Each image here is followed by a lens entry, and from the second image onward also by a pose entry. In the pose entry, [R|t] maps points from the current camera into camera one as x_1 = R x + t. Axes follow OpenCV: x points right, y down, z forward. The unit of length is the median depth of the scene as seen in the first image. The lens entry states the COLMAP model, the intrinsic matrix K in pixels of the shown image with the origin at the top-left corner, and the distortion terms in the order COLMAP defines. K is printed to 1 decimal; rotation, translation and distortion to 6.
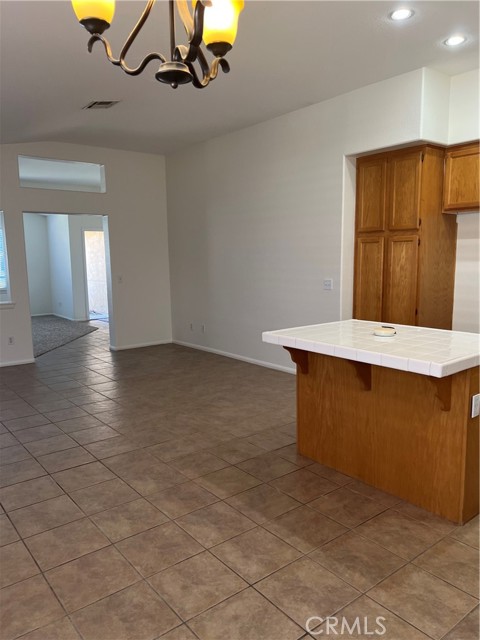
lens RADIAL K [[483.2, 0, 242.7], [0, 483.2, 320.6], [0, 0, 1]] dist [0.061313, -0.060341]
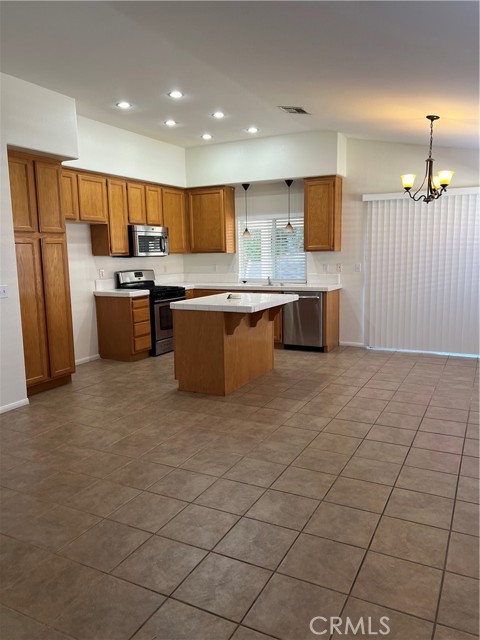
lens RADIAL K [[483.2, 0, 242.7], [0, 483.2, 320.6], [0, 0, 1]] dist [0.061313, -0.060341]
pose [[-0.411564, -0.113080, 0.904338, -1.277865], [0.147502, 0.970926, 0.188535, -0.210702], [-0.899365, 0.210986, -0.382919, 1.634027]]
